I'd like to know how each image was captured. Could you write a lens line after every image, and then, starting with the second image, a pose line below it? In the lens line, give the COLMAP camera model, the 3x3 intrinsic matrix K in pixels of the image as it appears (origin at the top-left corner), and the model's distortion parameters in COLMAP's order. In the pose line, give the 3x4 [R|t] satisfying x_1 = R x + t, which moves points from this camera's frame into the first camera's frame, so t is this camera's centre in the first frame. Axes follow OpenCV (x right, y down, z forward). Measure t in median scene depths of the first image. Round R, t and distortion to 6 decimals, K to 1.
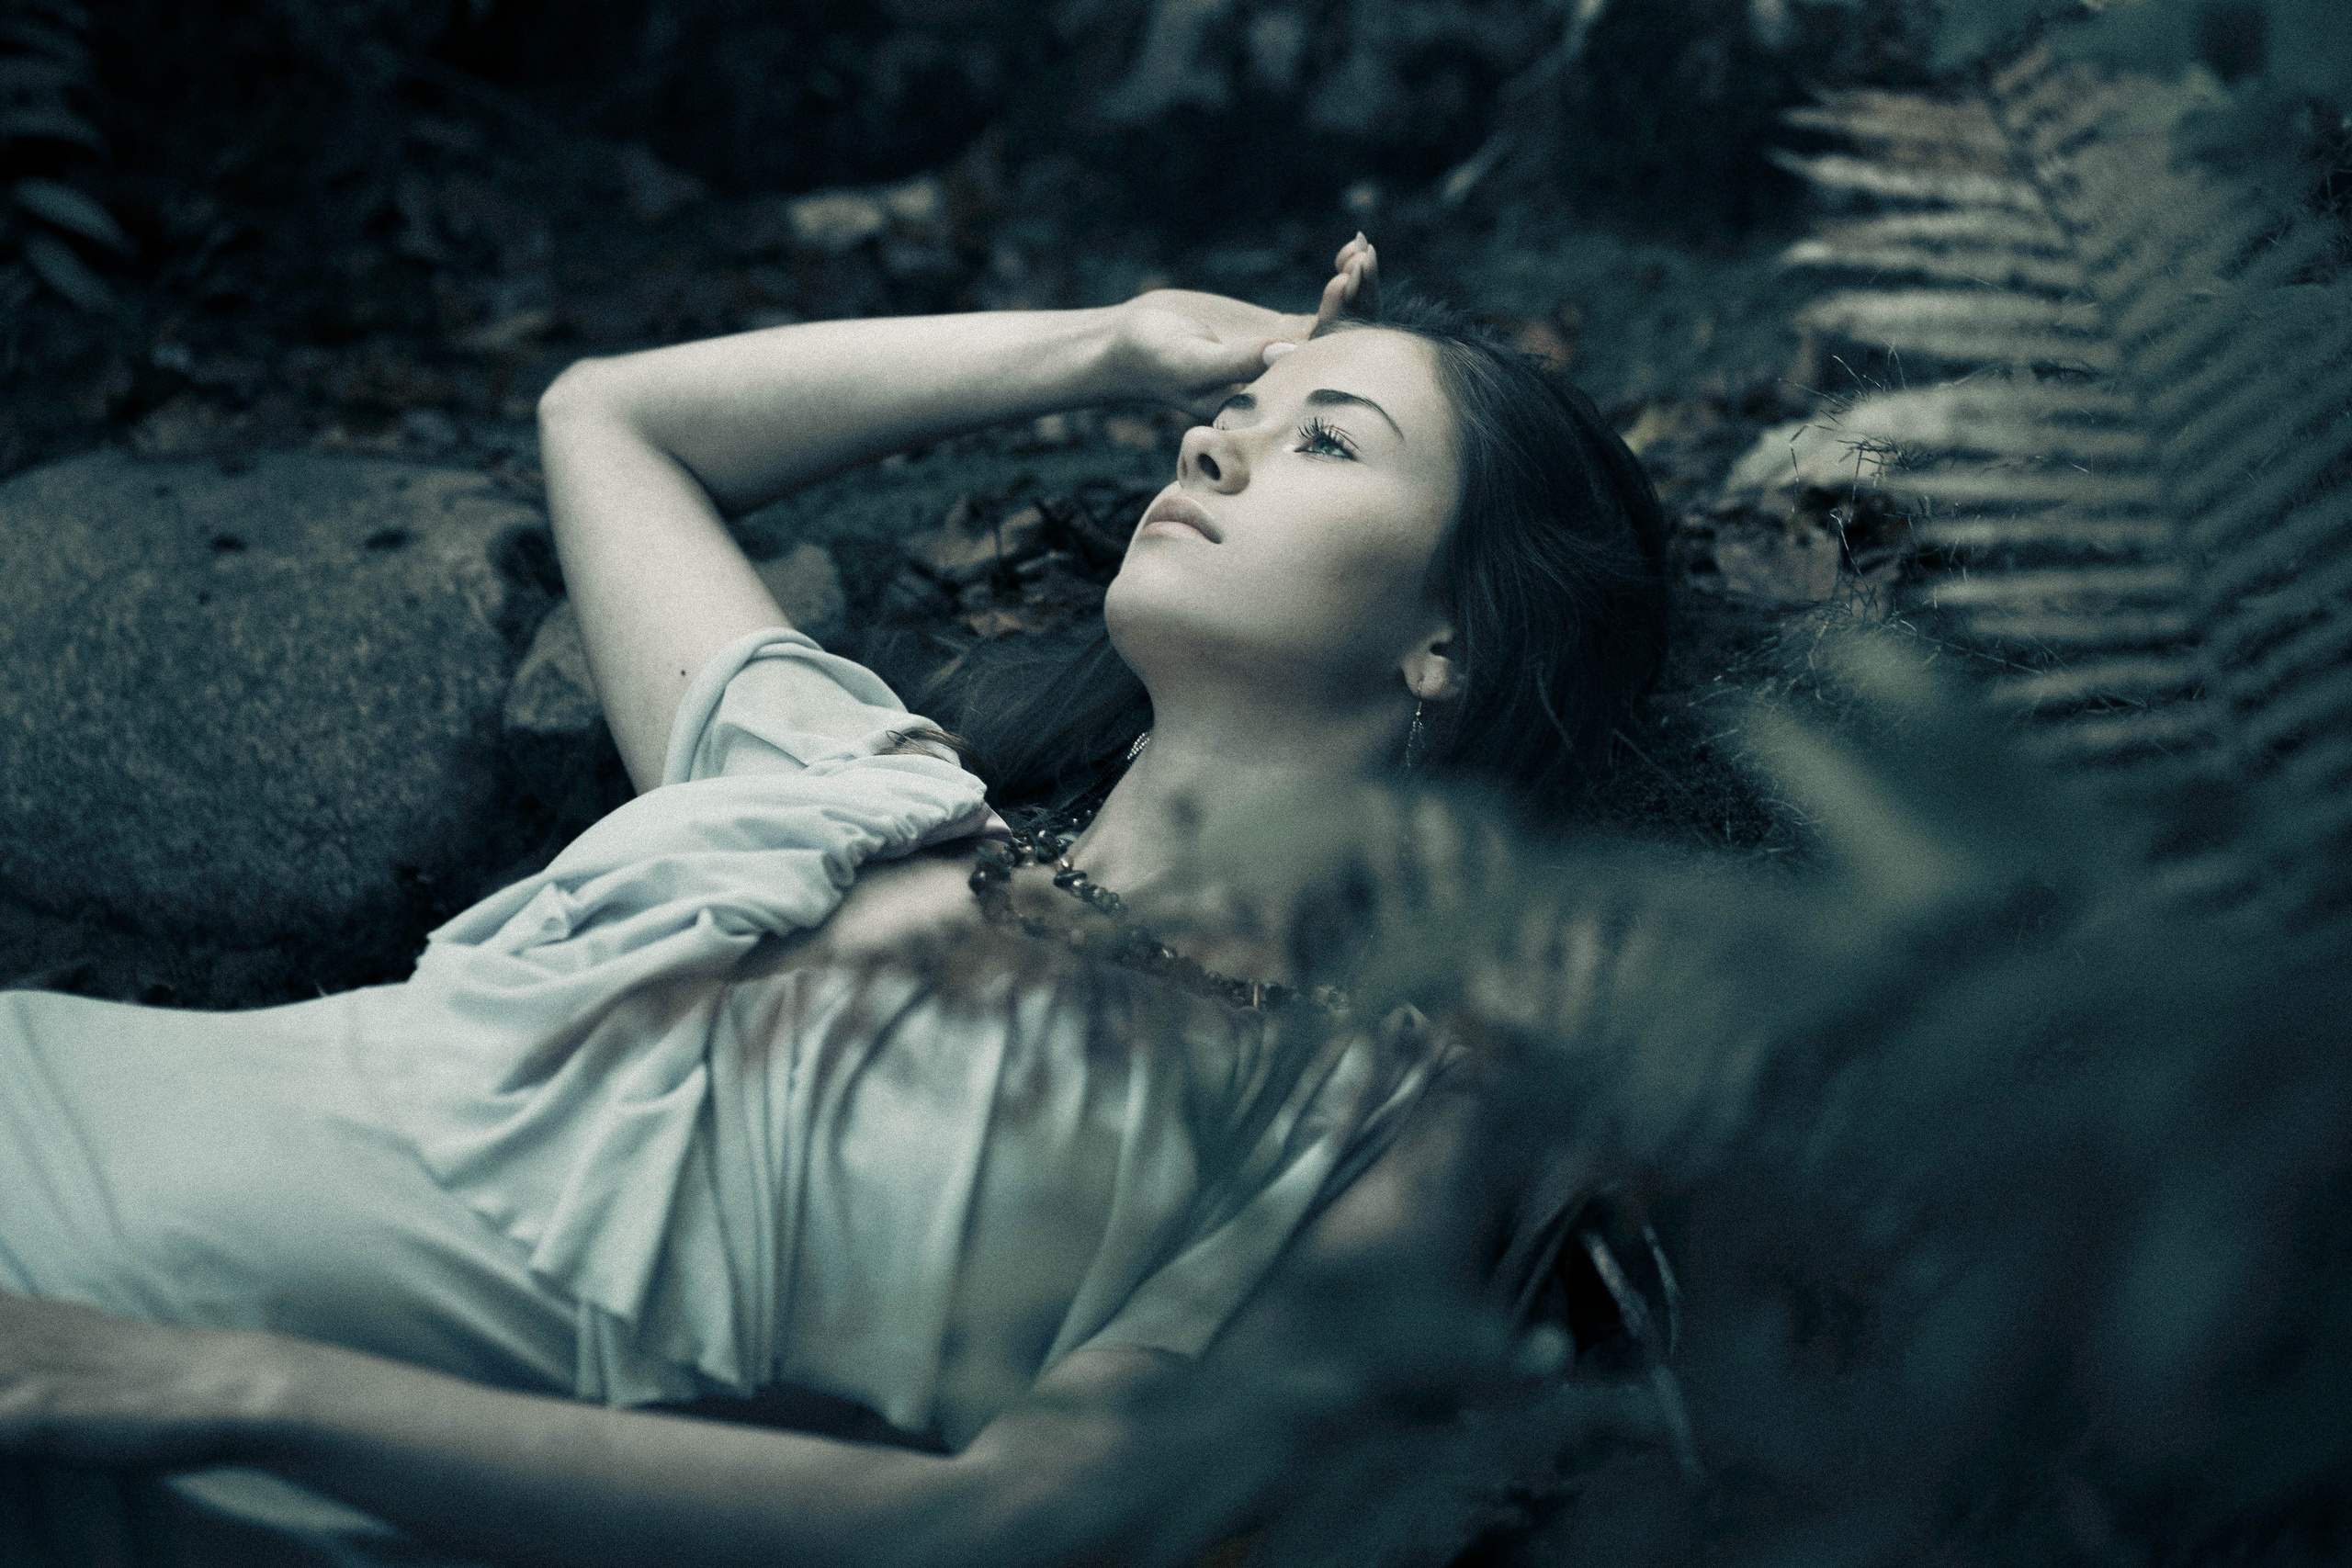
lens RADIAL K [[5671.2, 0, 1176.0], [0, 5671.2, 784.0], [0, 0, 1]] dist [0.065649, -0.784929]
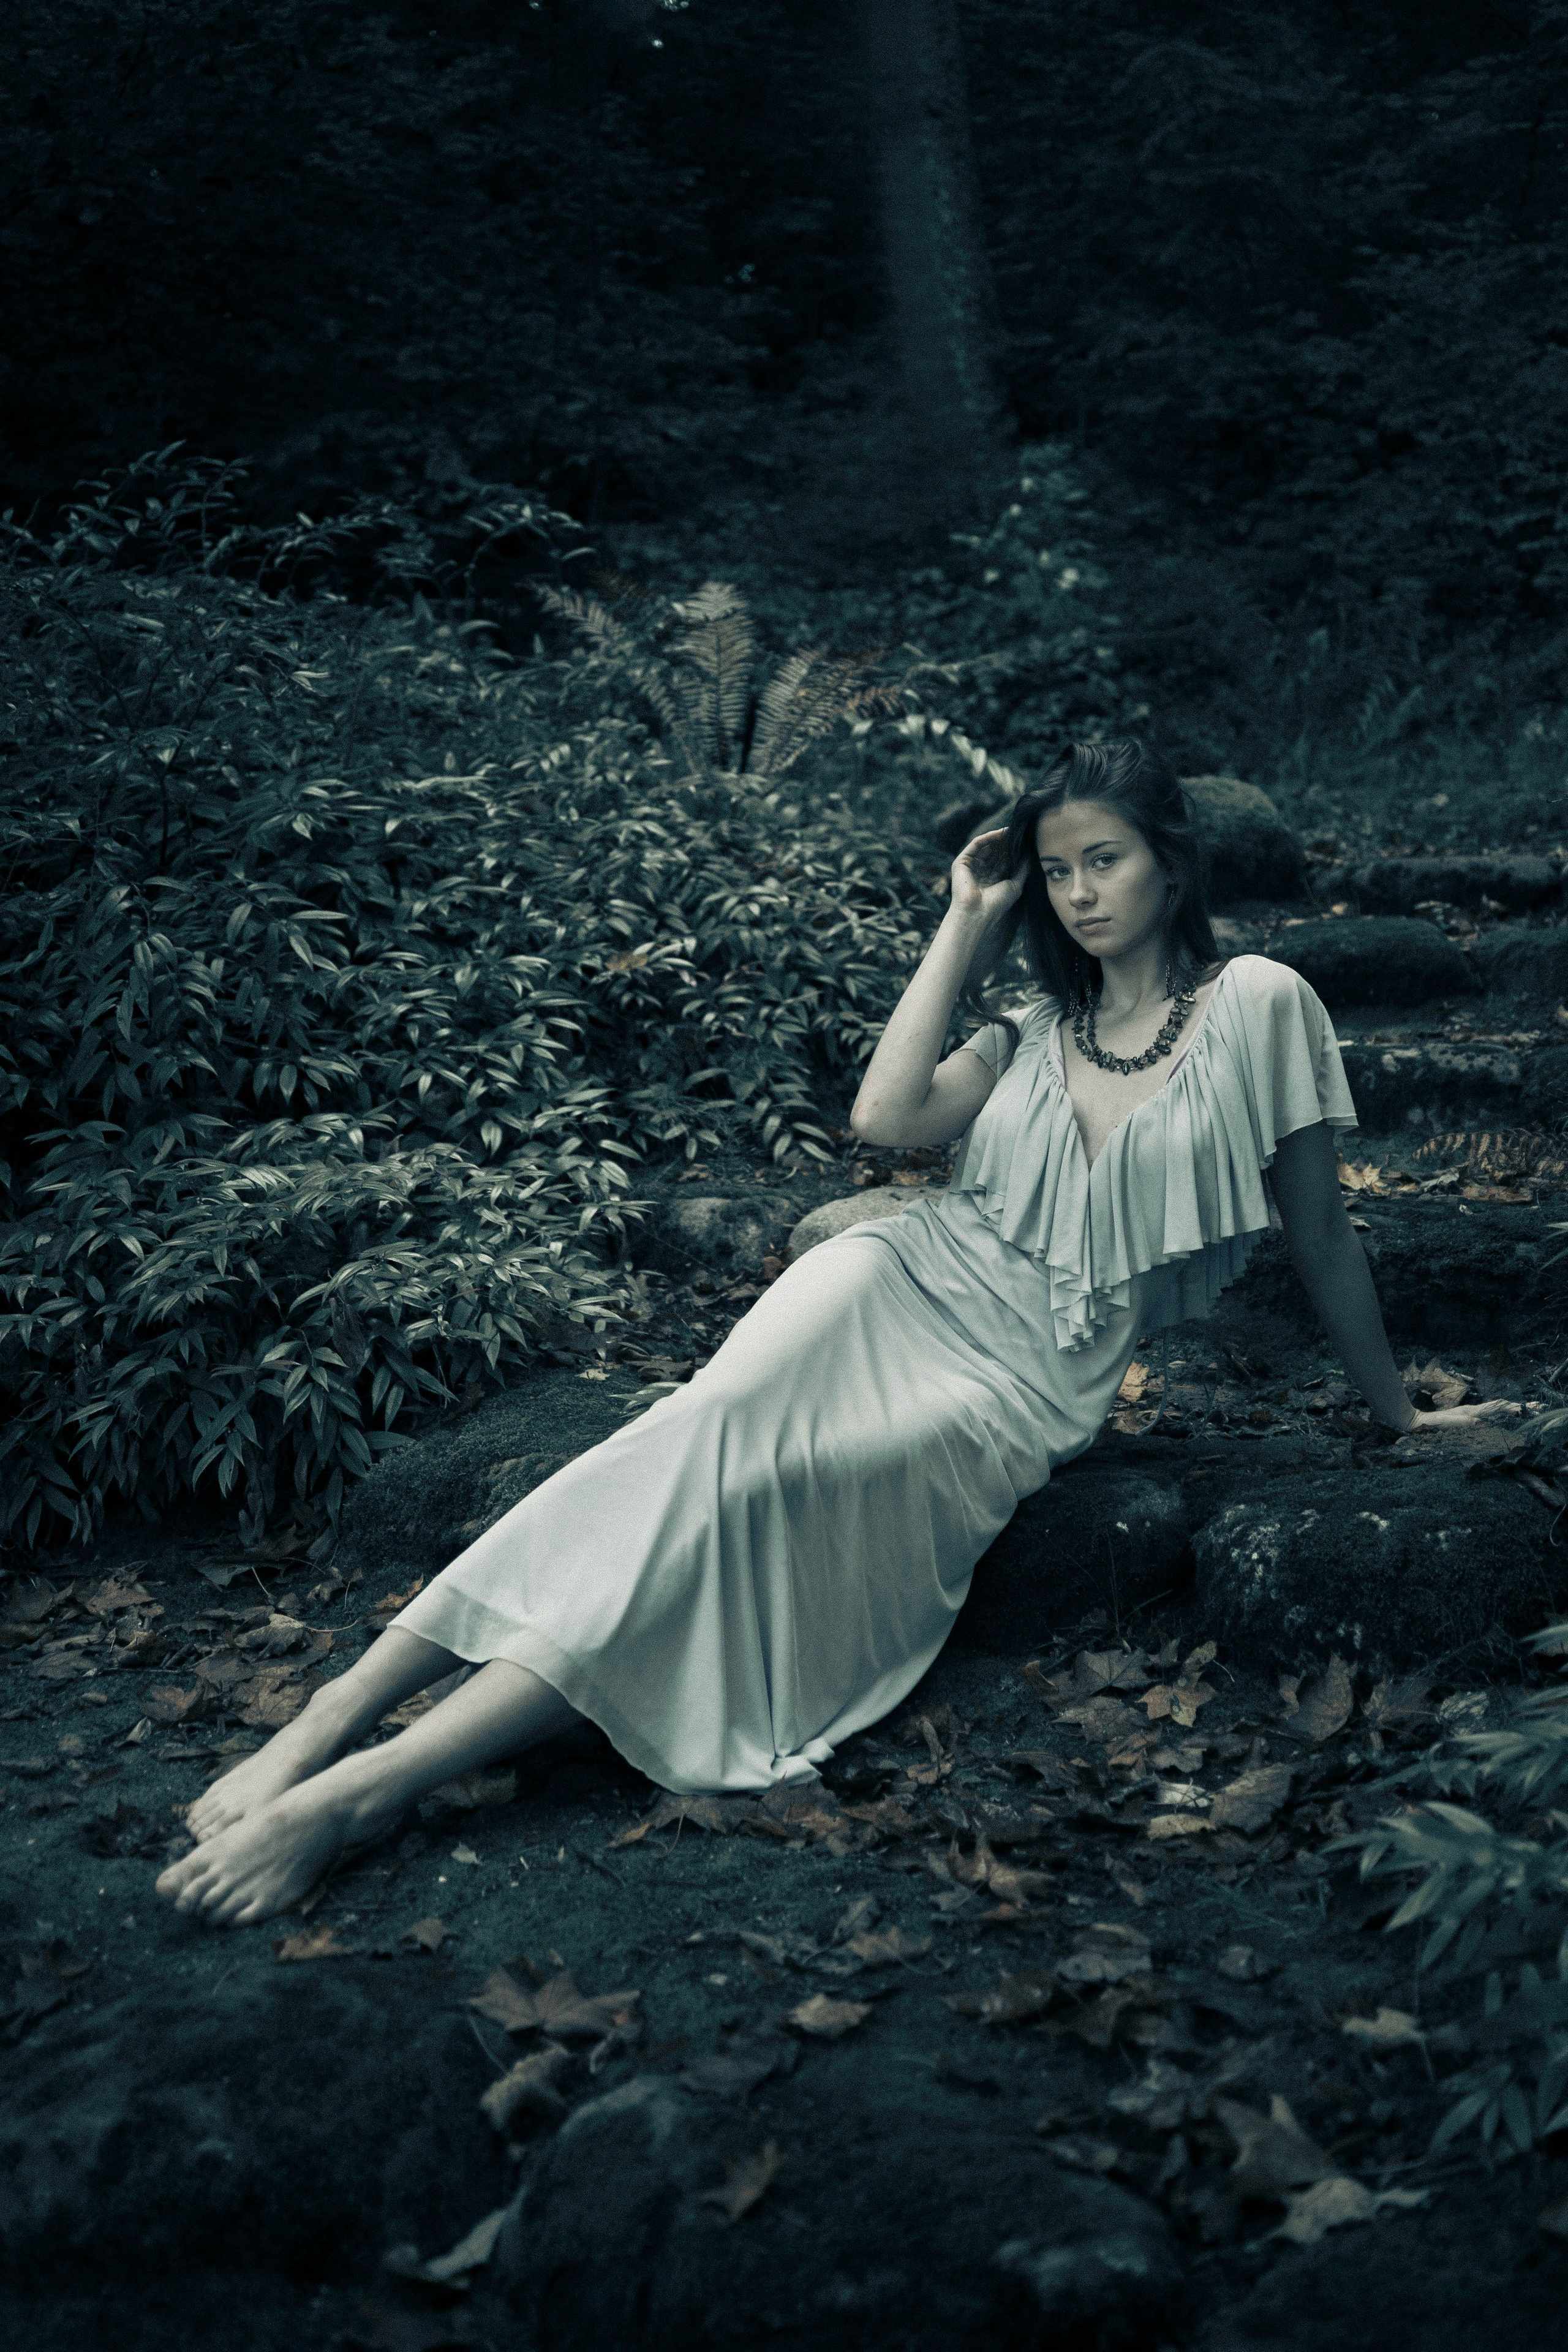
lens RADIAL K [[2518.0, 0, 842.9], [0, 2518.0, 1119.7], [0, 0, 1]] dist [0.070992, -0.272874]
pose [[0.997710, 0.002147, 0.067602, -0.330273], [0.011473, 0.979640, -0.200435, 0.192352], [-0.066656, 0.200752, 0.977372, -0.351151]]
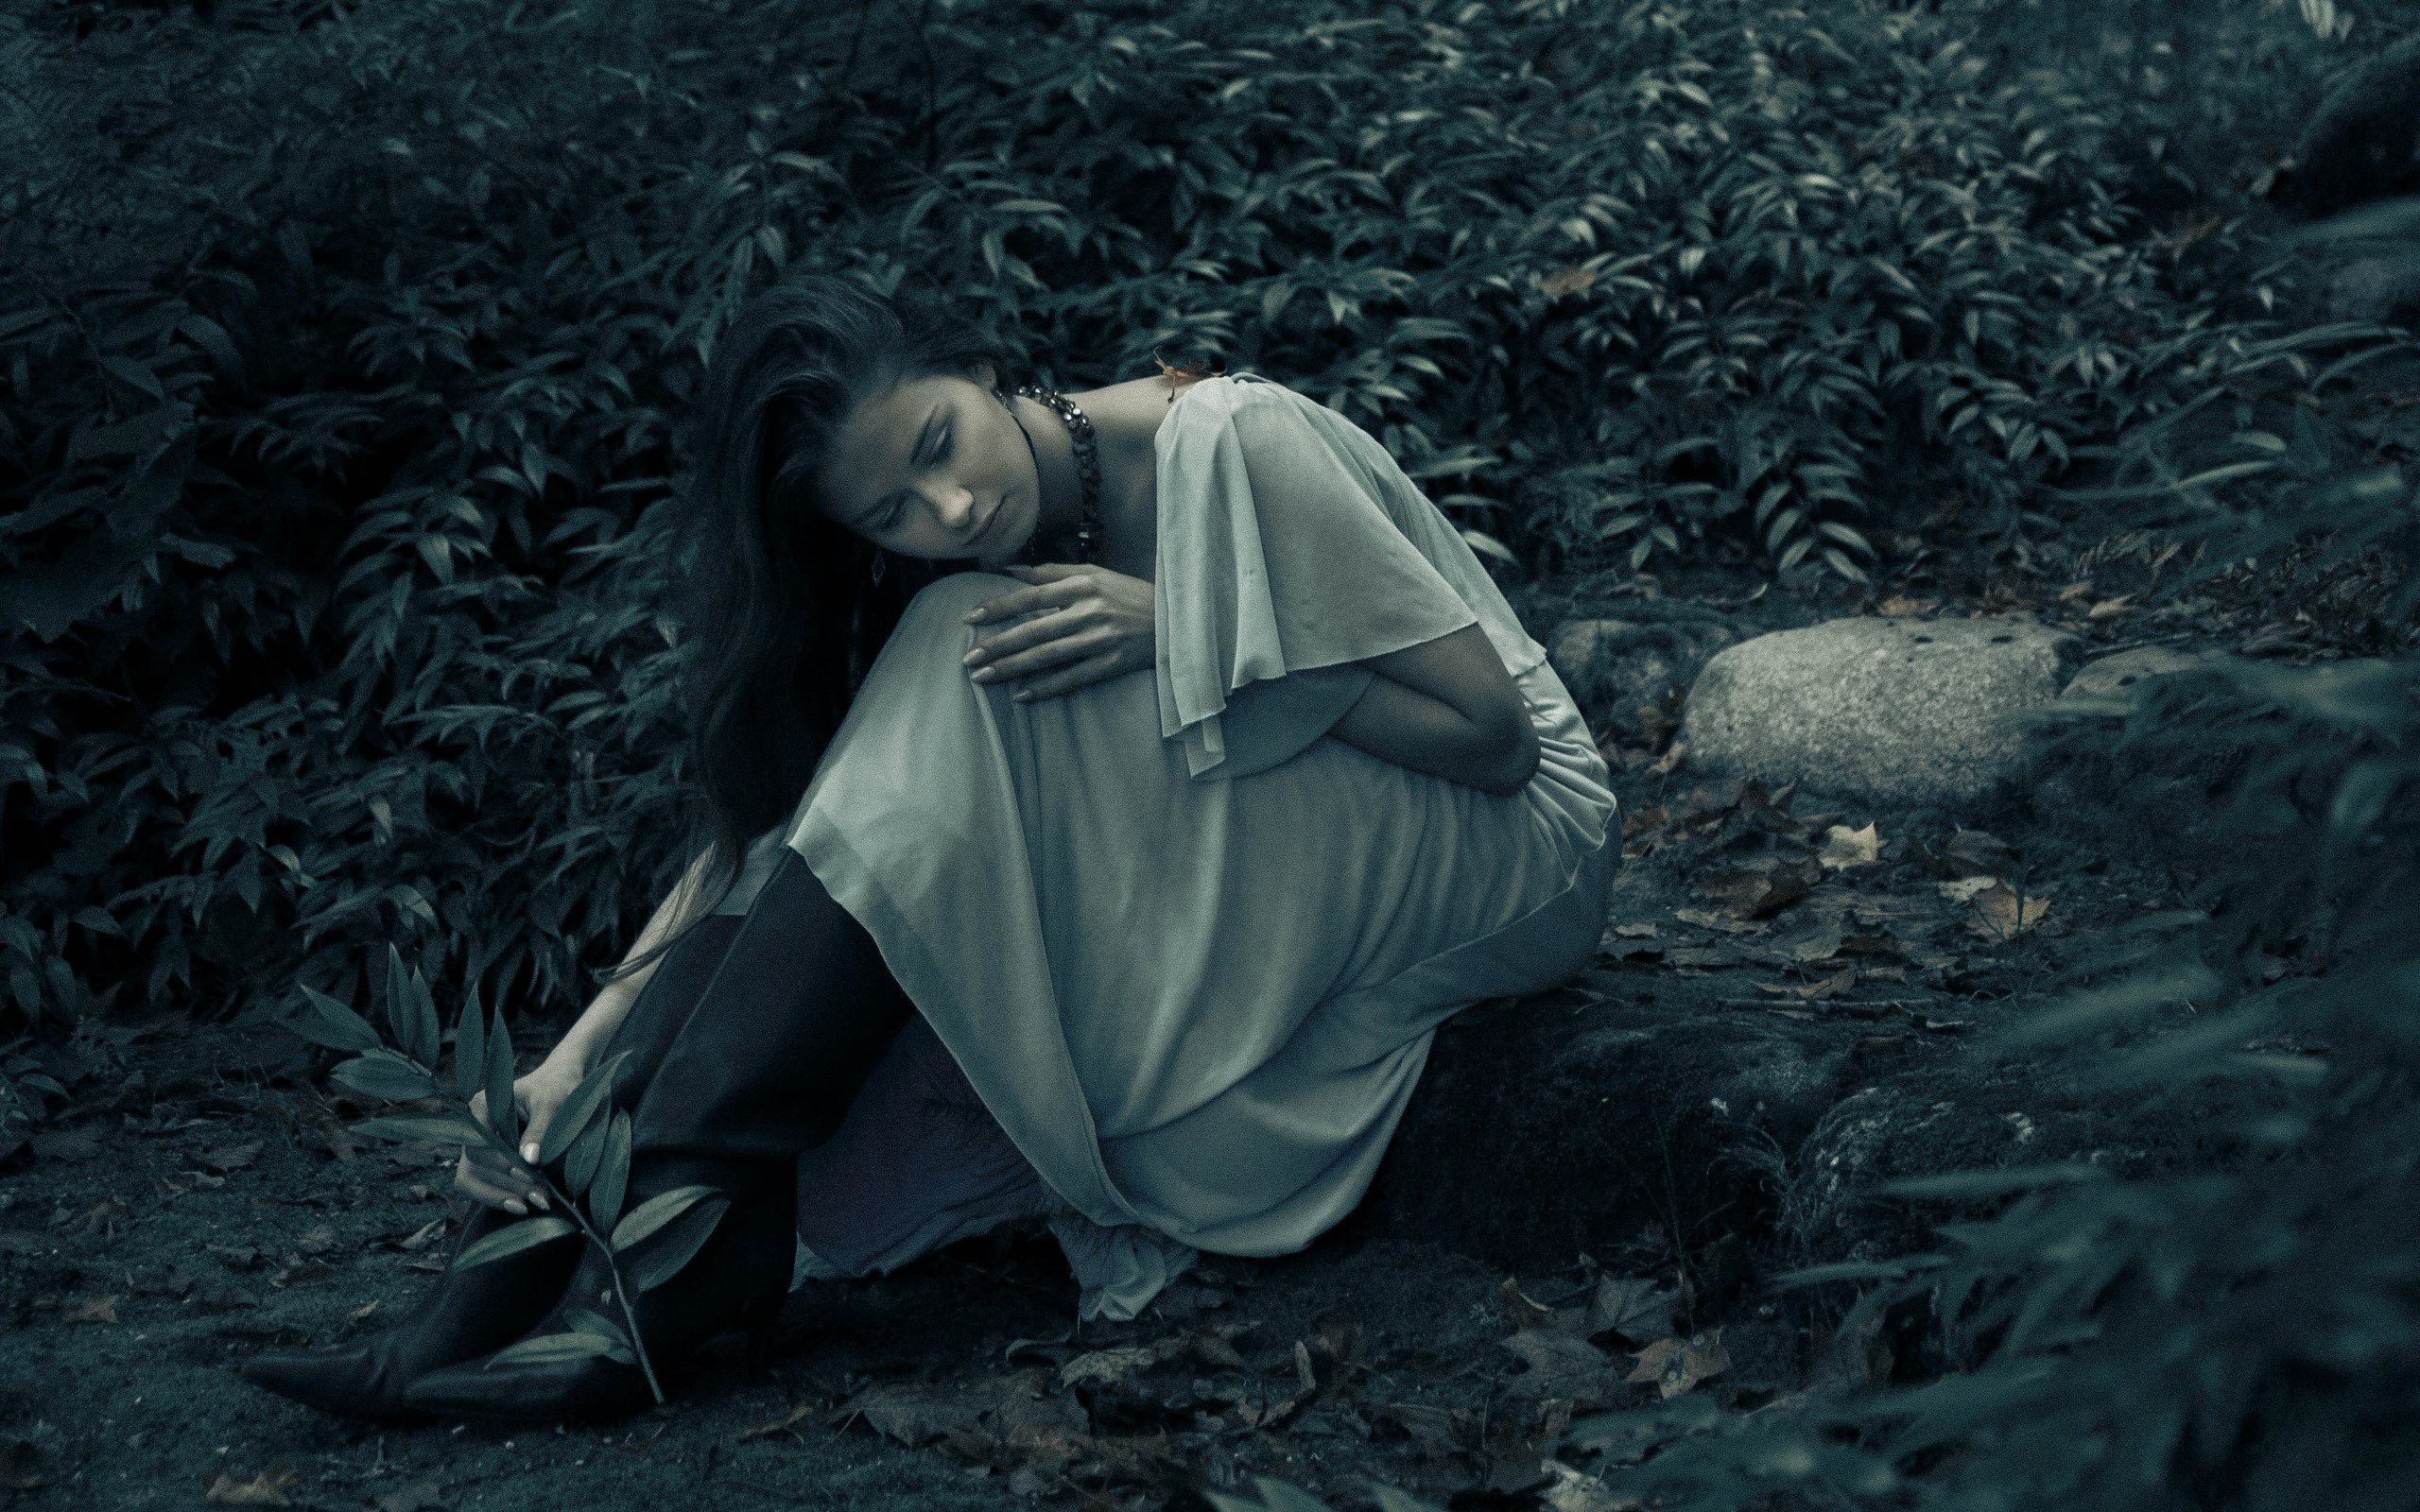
lens RADIAL K [[3666.9, 0, 1212.2], [0, 3666.9, 488.6], [0, 0, 1]] dist [0.060804, -0.153948]
pose [[0.939038, 0.037031, -0.341814, 0.044550], [-0.110045, 0.974254, -0.196770, 0.198172], [0.325727, 0.222389, 0.918937, -0.321569]]
